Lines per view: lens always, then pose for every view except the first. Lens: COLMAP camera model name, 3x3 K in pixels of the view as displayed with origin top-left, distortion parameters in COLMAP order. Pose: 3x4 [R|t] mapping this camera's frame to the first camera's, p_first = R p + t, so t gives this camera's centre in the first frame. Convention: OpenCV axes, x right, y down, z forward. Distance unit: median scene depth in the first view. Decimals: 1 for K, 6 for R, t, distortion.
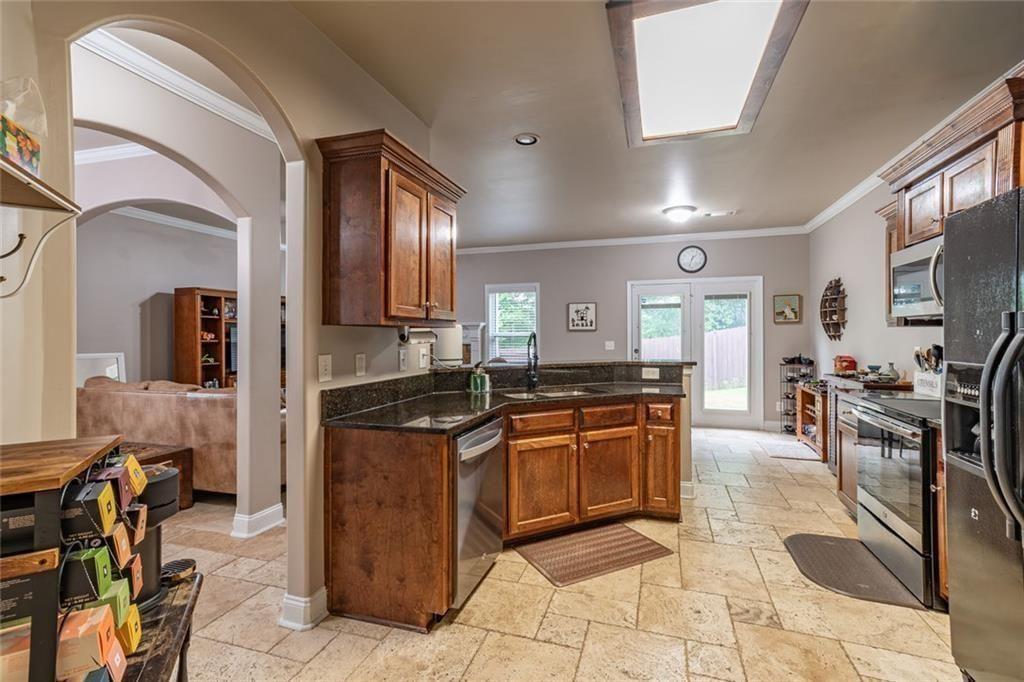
lens RADIAL K [[454.8, 0, 516.7], [0, 454.8, 338.8], [0, 0, 1]] dist [0.002122, 0.000412]
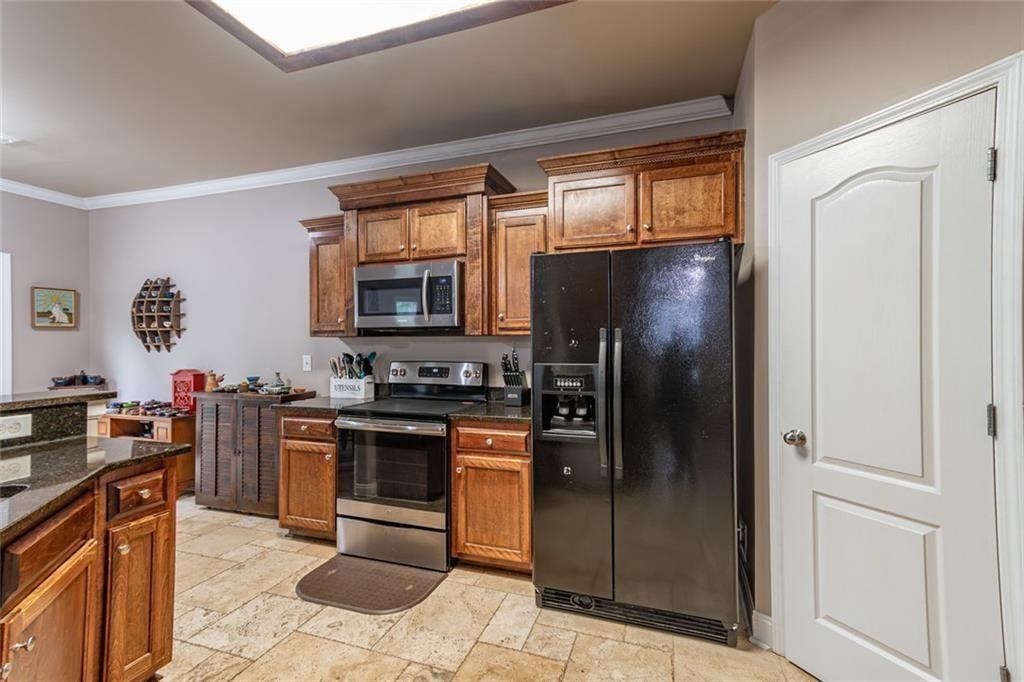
lens RADIAL K [[457.9, 0, 512.0], [0, 457.9, 341.0], [0, 0, 1]] dist [-0.000714, 0.013520]
pose [[0.026334, 0.006441, 0.999632, -0.122032], [0.012112, 0.999904, -0.006762, -0.002219], [-0.999580, 0.012285, 0.026254, 0.329243]]
